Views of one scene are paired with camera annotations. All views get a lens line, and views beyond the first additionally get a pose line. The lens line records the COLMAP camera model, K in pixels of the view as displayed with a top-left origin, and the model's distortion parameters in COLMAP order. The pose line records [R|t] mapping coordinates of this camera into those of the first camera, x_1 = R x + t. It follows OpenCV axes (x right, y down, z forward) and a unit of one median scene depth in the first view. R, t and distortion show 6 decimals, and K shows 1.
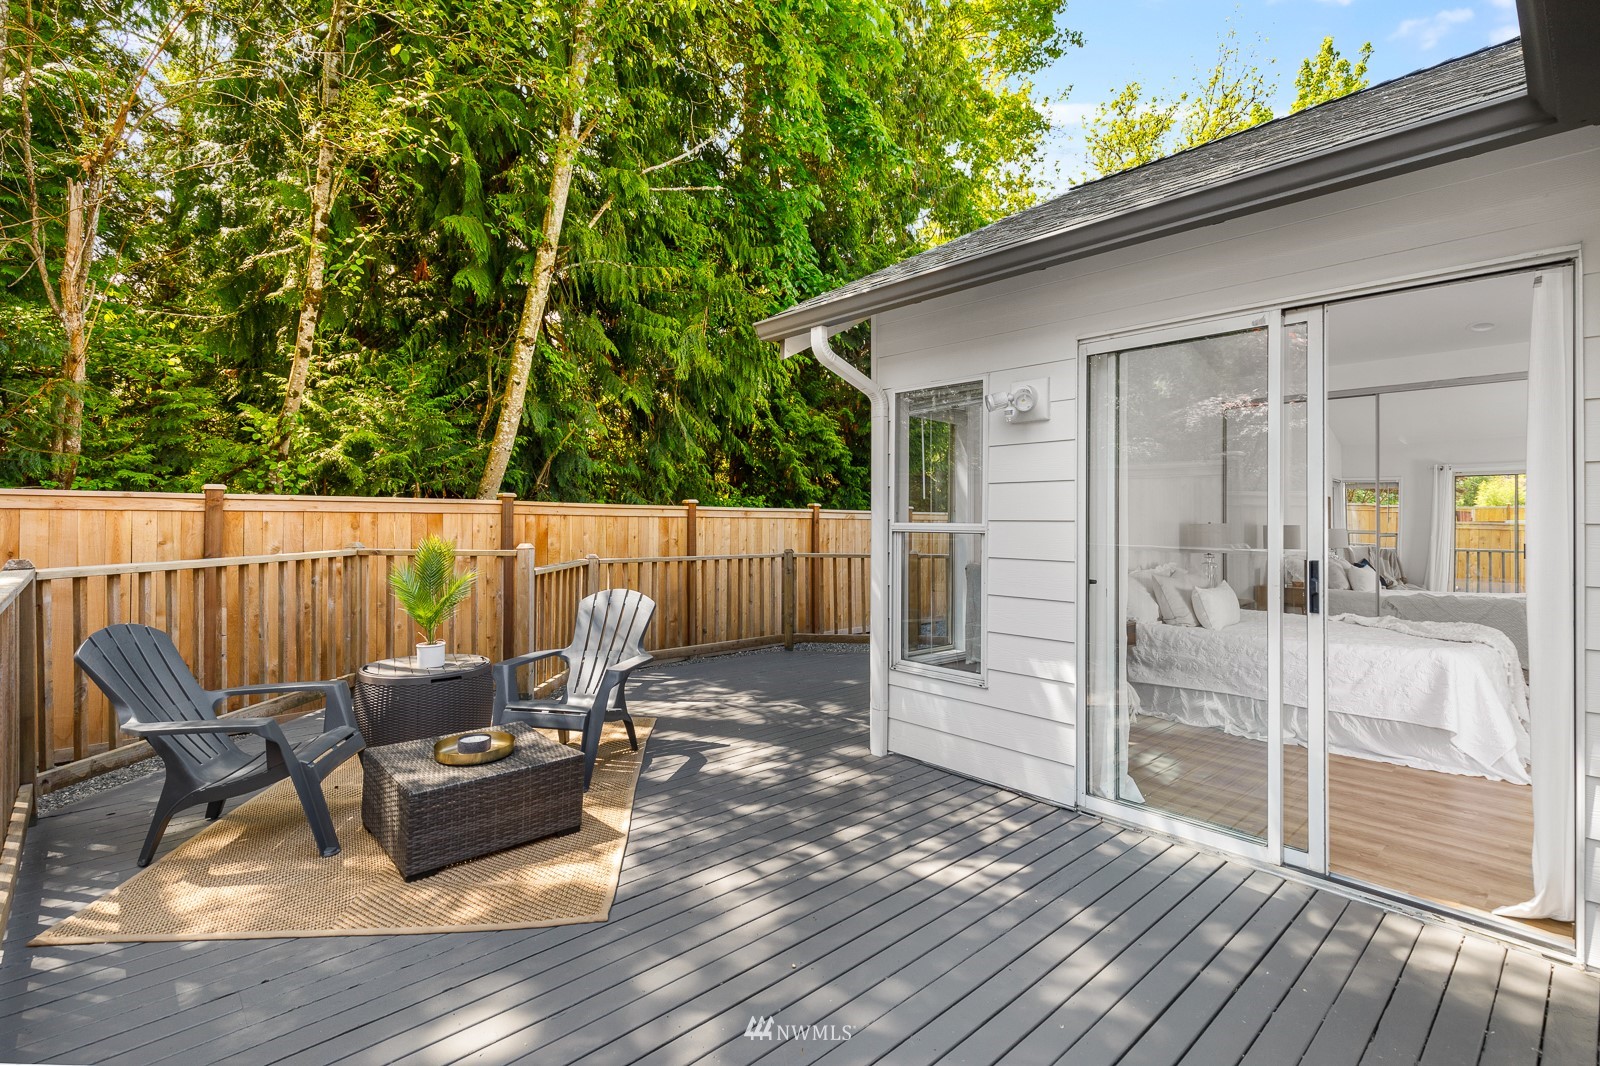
lens RADIAL K [[754.6, 0, 794.7], [0, 754.6, 520.4], [0, 0, 1]] dist [-0.002316, 0.000906]
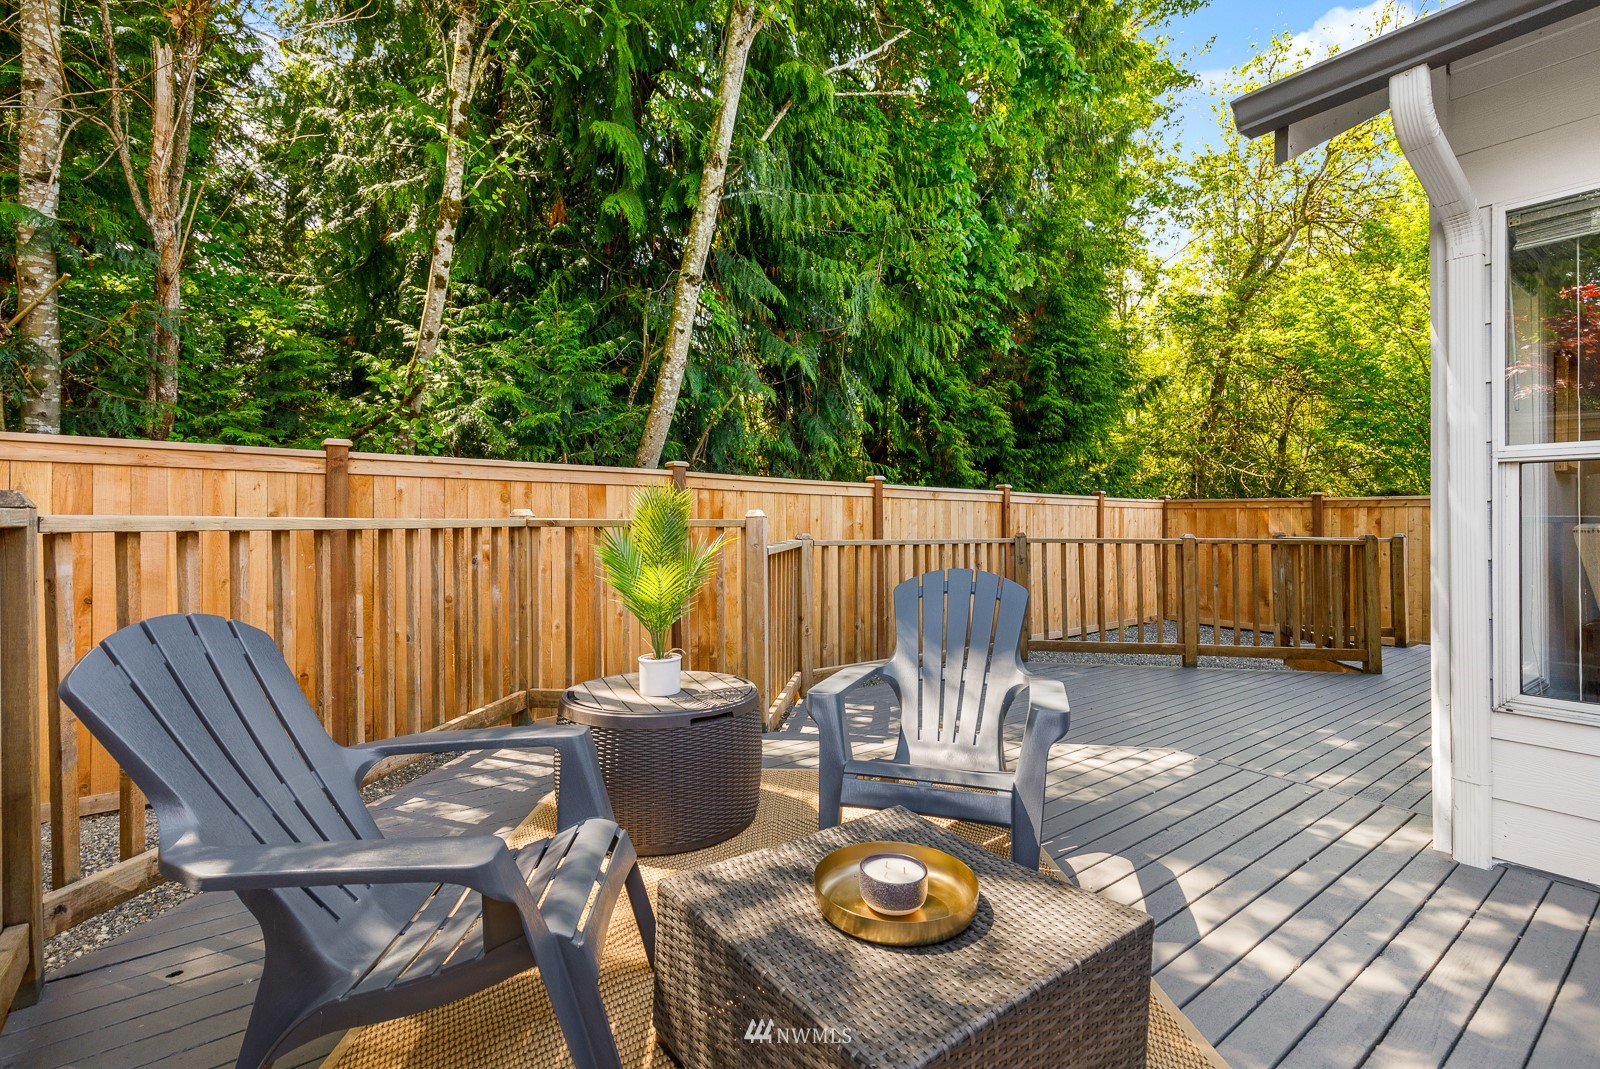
lens RADIAL K [[736.2, 0, 800.0], [0, 736.2, 534.5], [0, 0, 1]] dist [-0.001109, 0.000153]
pose [[0.996357, -0.002688, -0.085234, -0.199882], [0.003589, 0.999939, 0.010414, 0.036284], [0.085201, -0.010682, 0.996307, 0.247093]]
